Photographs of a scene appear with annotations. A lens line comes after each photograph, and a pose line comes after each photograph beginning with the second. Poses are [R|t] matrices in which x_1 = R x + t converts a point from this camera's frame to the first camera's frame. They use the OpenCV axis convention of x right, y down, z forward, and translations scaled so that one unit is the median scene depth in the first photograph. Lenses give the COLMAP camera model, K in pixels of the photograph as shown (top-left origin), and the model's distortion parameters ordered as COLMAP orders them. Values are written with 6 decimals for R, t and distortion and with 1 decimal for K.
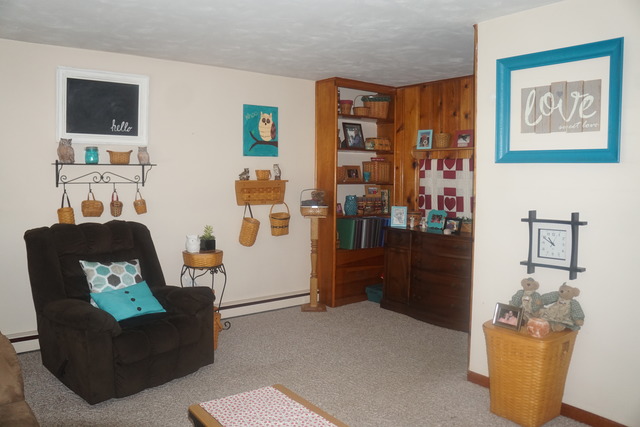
lens RADIAL K [[512.4, 0, 319.3], [0, 512.4, 214.5], [0, 0, 1]] dist [-0.137513, 0.083349]
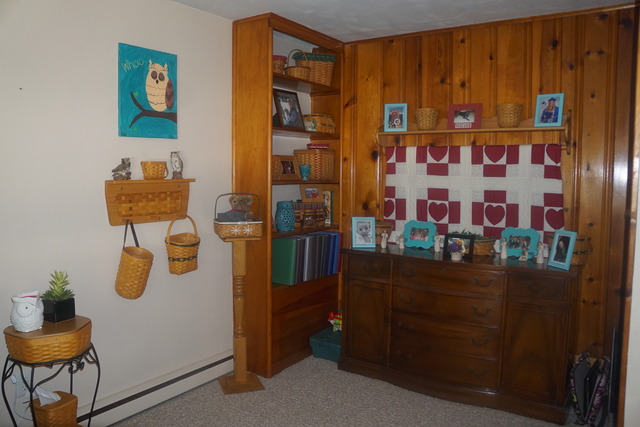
lens RADIAL K [[512.4, 0, 322.1], [0, 512.4, 208.9], [0, 0, 1]] dist [-0.137513, 0.083349]
pose [[0.949544, -0.023230, 0.312771, -0.106744], [0.022868, 0.999727, 0.004828, -0.031773], [-0.312798, 0.002568, 0.949816, 0.395924]]
